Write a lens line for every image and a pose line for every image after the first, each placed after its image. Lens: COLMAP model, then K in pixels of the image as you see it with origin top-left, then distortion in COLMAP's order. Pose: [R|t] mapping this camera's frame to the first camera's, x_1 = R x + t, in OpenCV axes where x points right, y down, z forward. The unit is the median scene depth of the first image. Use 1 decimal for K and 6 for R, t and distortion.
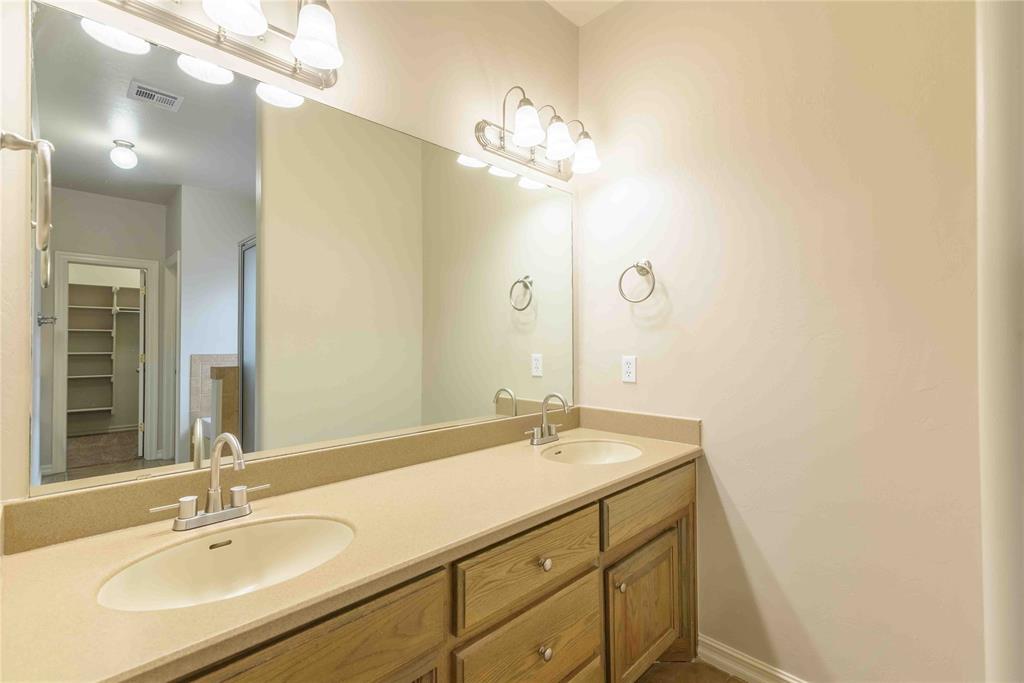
lens RADIAL K [[455.7, 0, 511.8], [0, 455.7, 343.6], [0, 0, 1]] dist [0.011730, -0.000864]
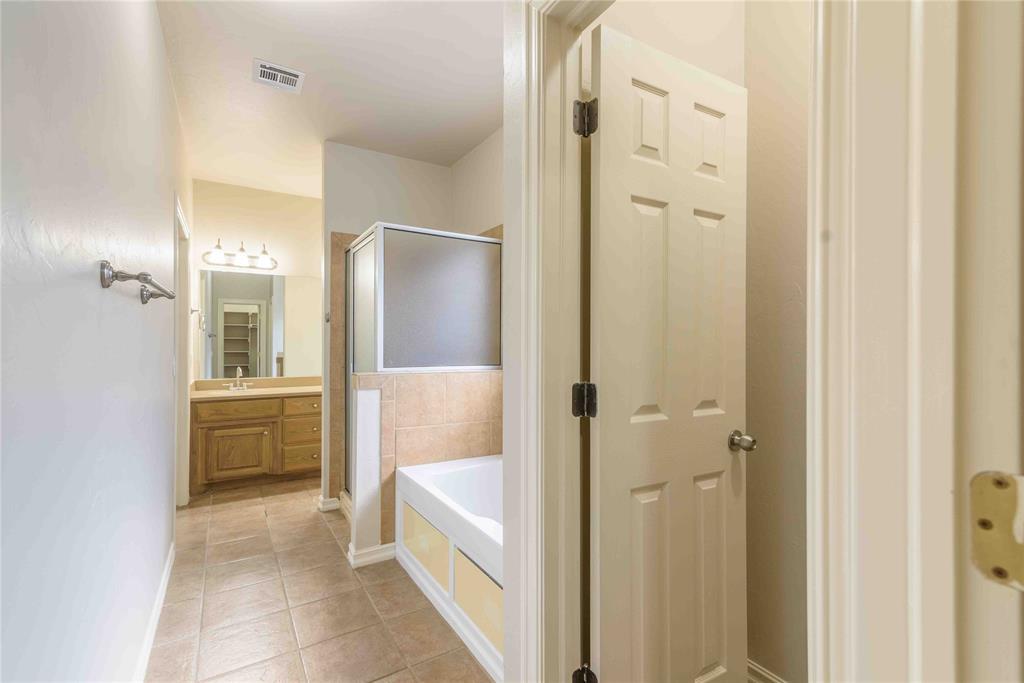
lens RADIAL K [[455.7, 0, 511.8], [0, 455.7, 343.6], [0, 0, 1]] dist [0.011730, -0.000864]
pose [[0.973845, 0.005368, -0.227152, 0.542321], [-0.008352, 0.999891, -0.012175, 0.003757], [0.227062, 0.013754, 0.973783, -0.490467]]
